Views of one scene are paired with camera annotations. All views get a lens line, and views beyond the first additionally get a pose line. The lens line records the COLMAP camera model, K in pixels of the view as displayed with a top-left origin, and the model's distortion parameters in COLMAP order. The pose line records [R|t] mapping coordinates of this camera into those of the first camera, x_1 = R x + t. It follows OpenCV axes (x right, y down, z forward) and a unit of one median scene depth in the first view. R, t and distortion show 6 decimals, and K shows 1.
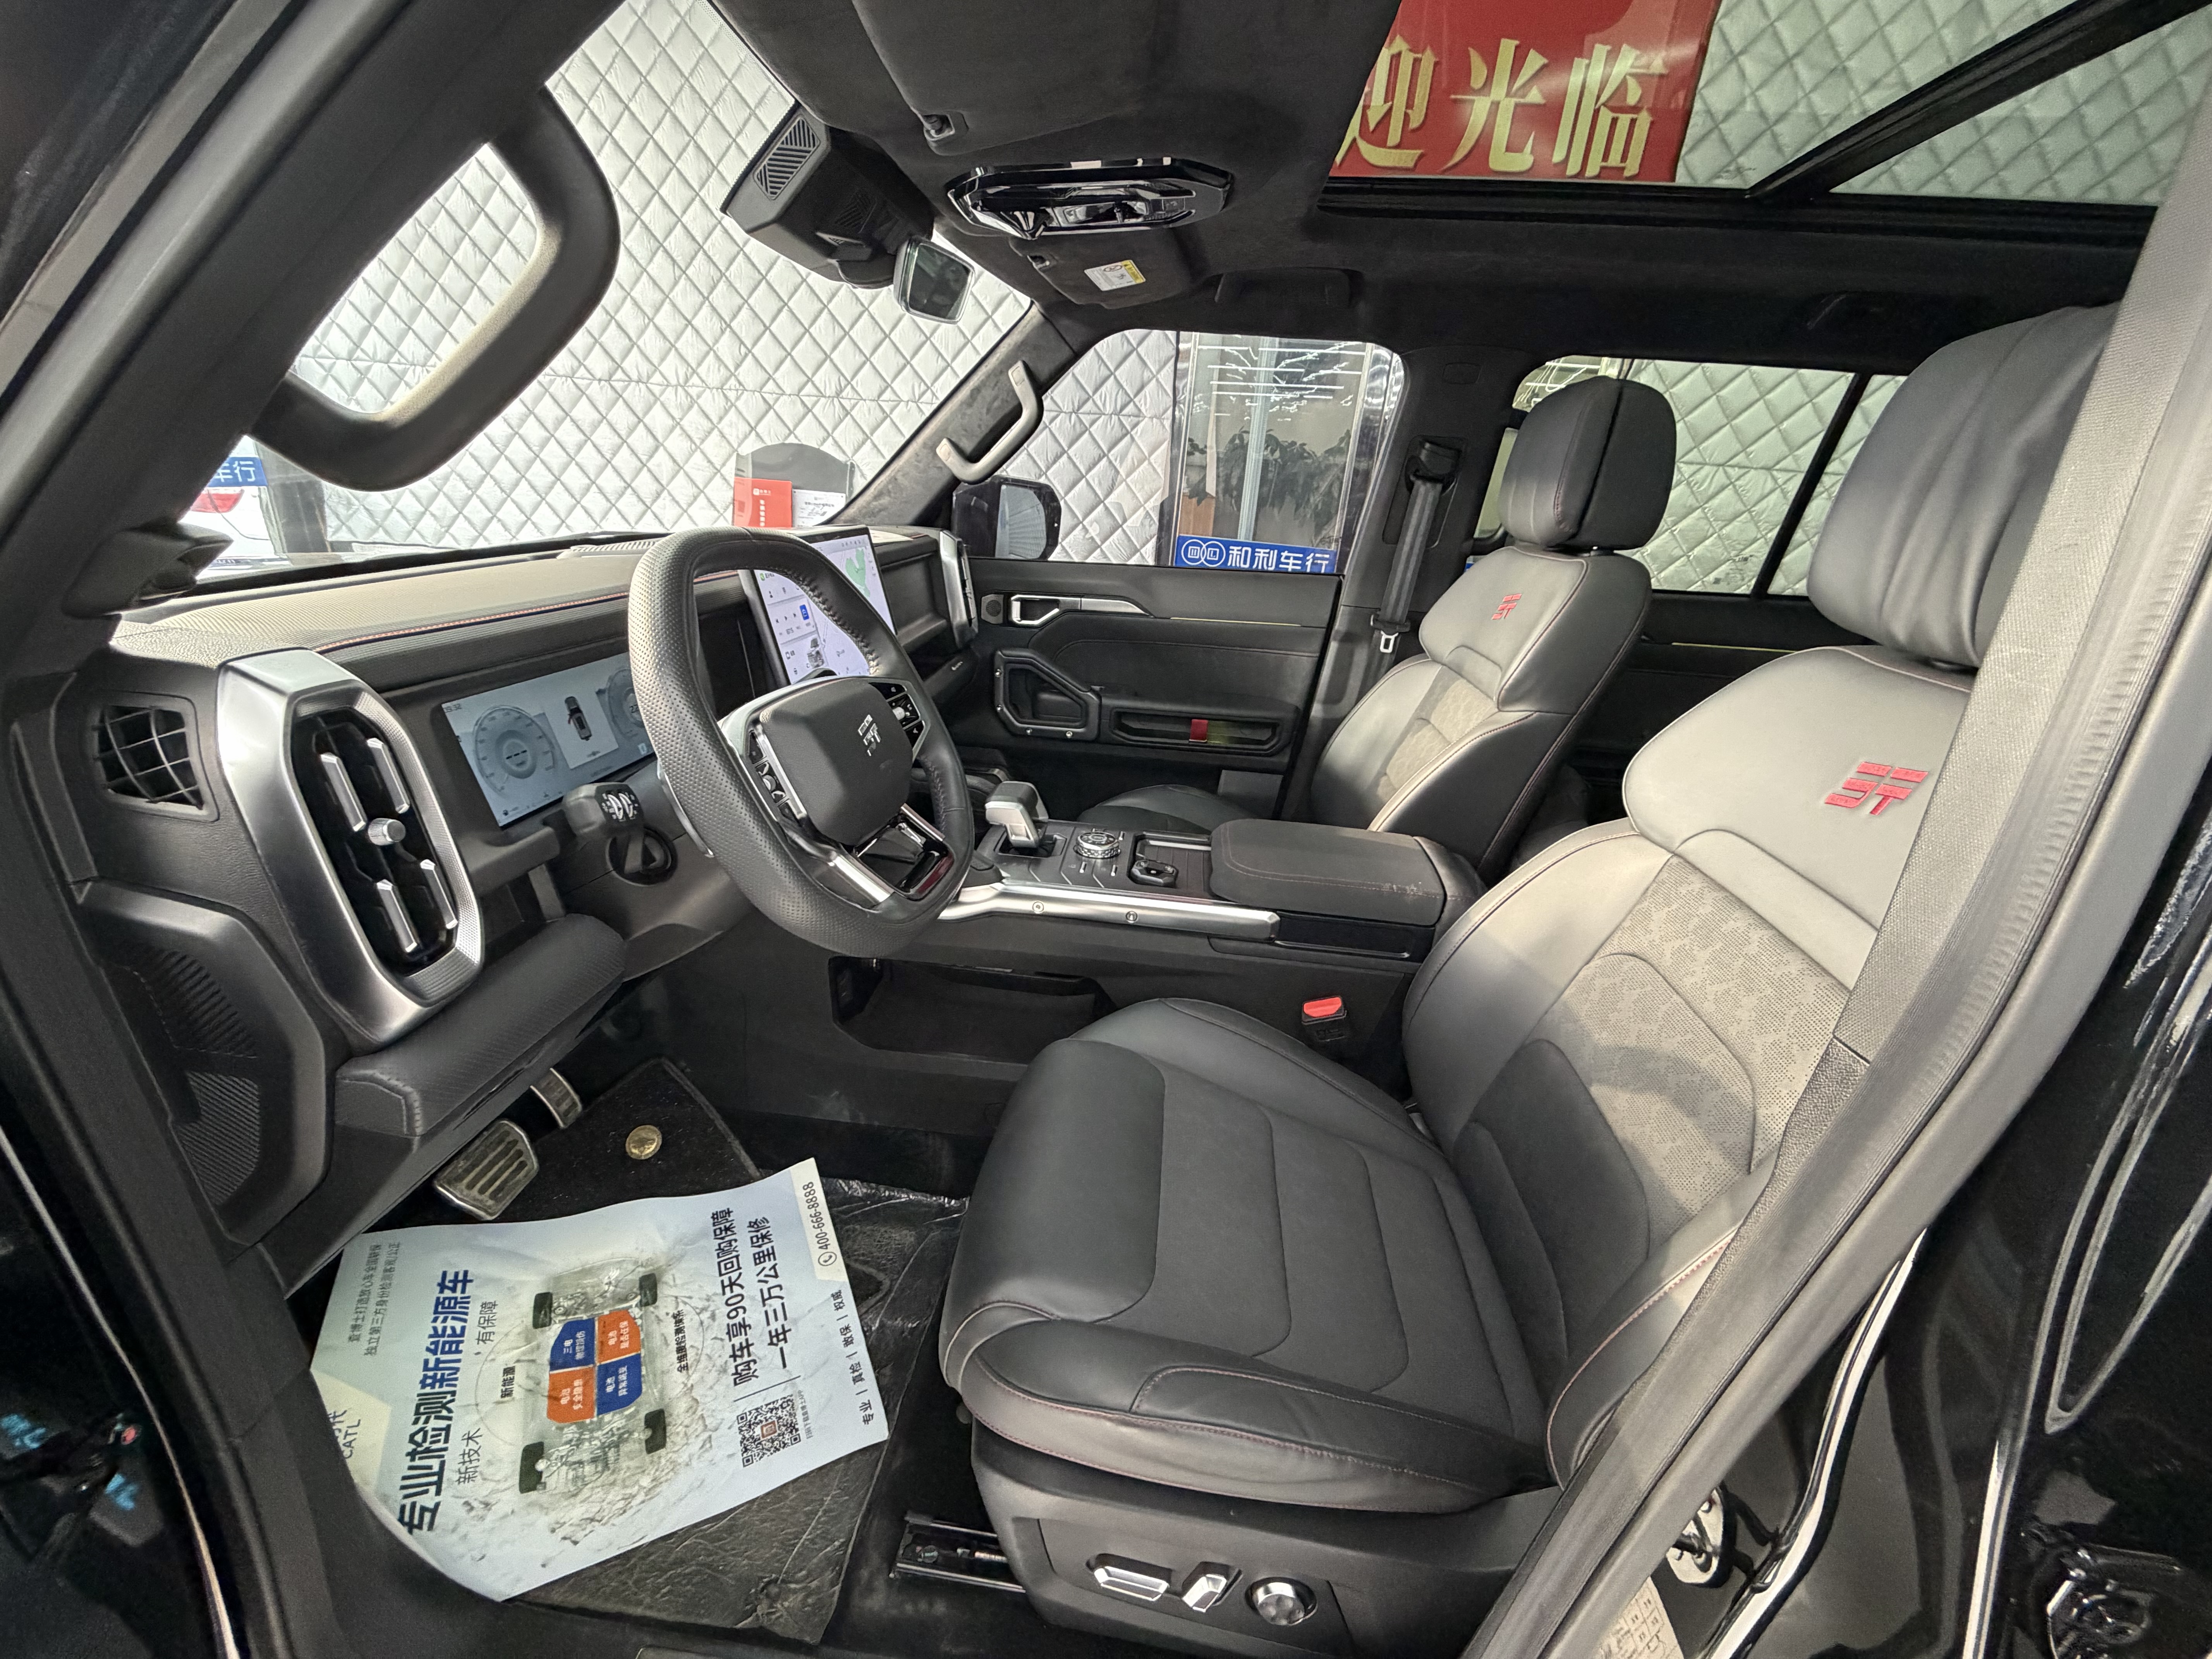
lens RADIAL K [[882.0, 0, 1095.2], [0, 882.0, 828.0], [0, 0, 1]] dist [-0.002386, 0.000771]
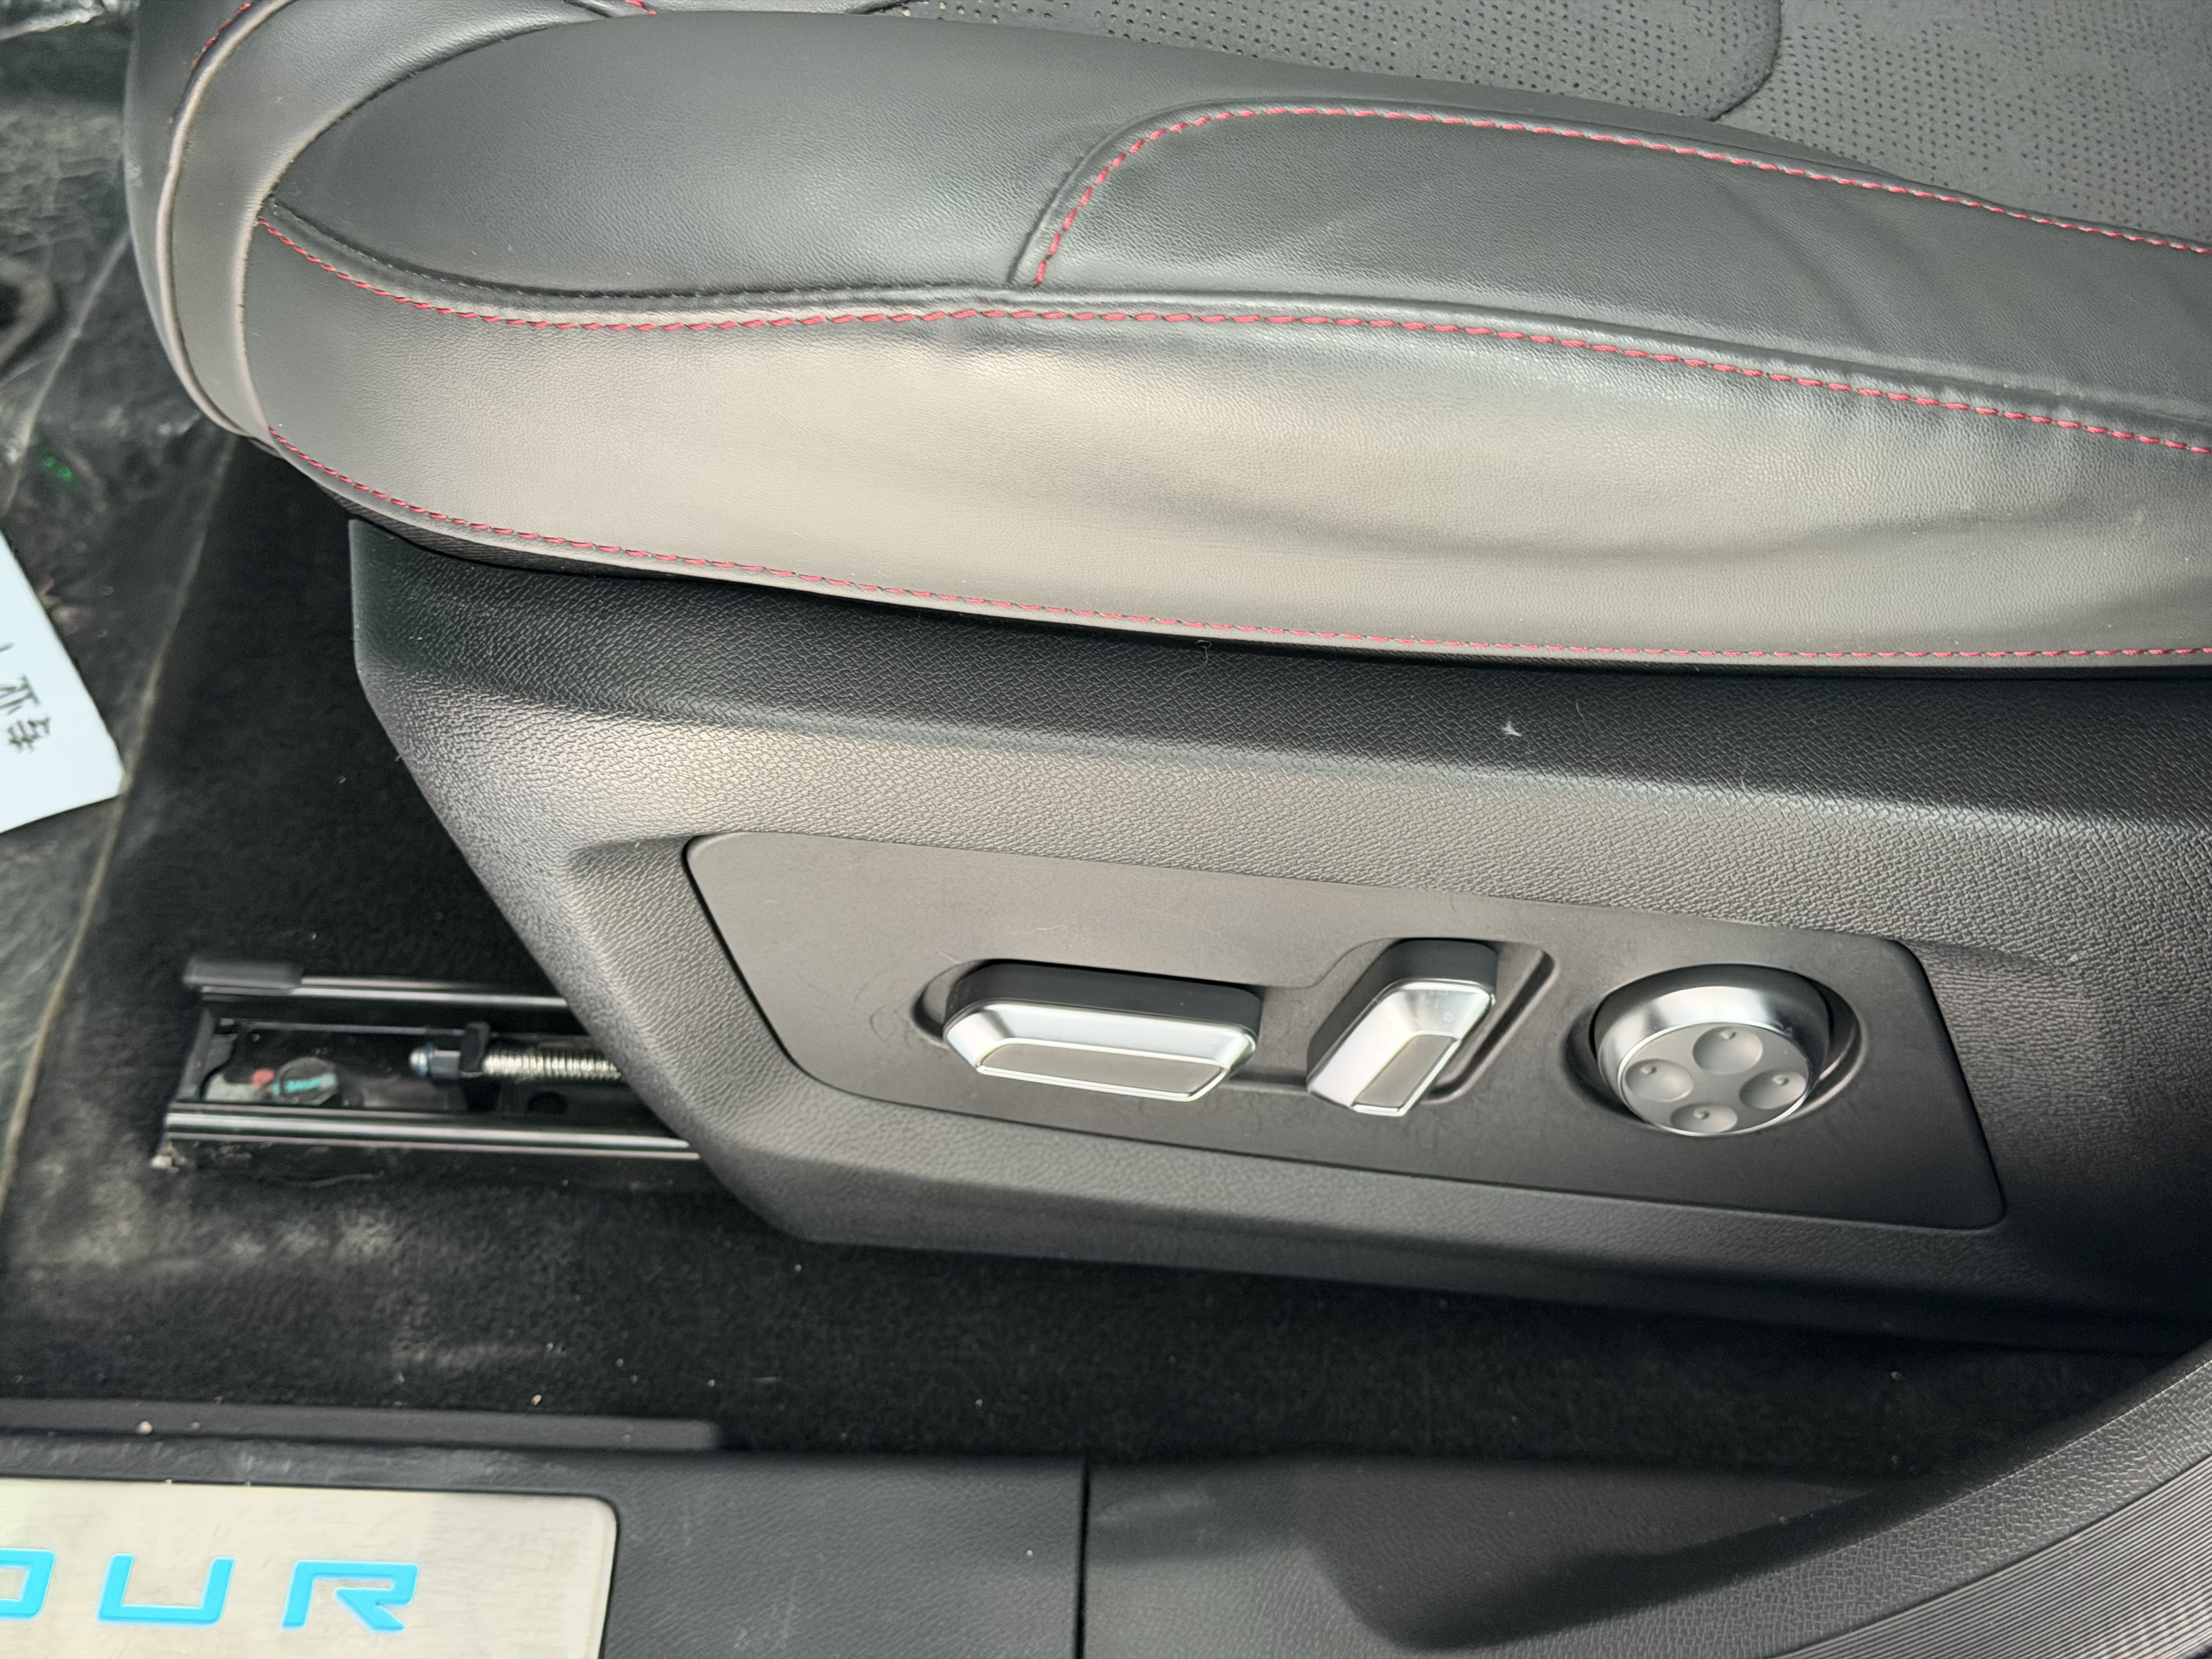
lens RADIAL K [[3077.5, 0, 1108.5], [0, 3077.5, 826.9], [0, 0, 1]] dist [0.110791, 0.000000]
pose [[0.995583, -0.093146, 0.011722, 0.038630], [0.074895, 0.863321, 0.499068, 0.375504], [-0.056606, -0.495985, 0.866484, 0.289315]]
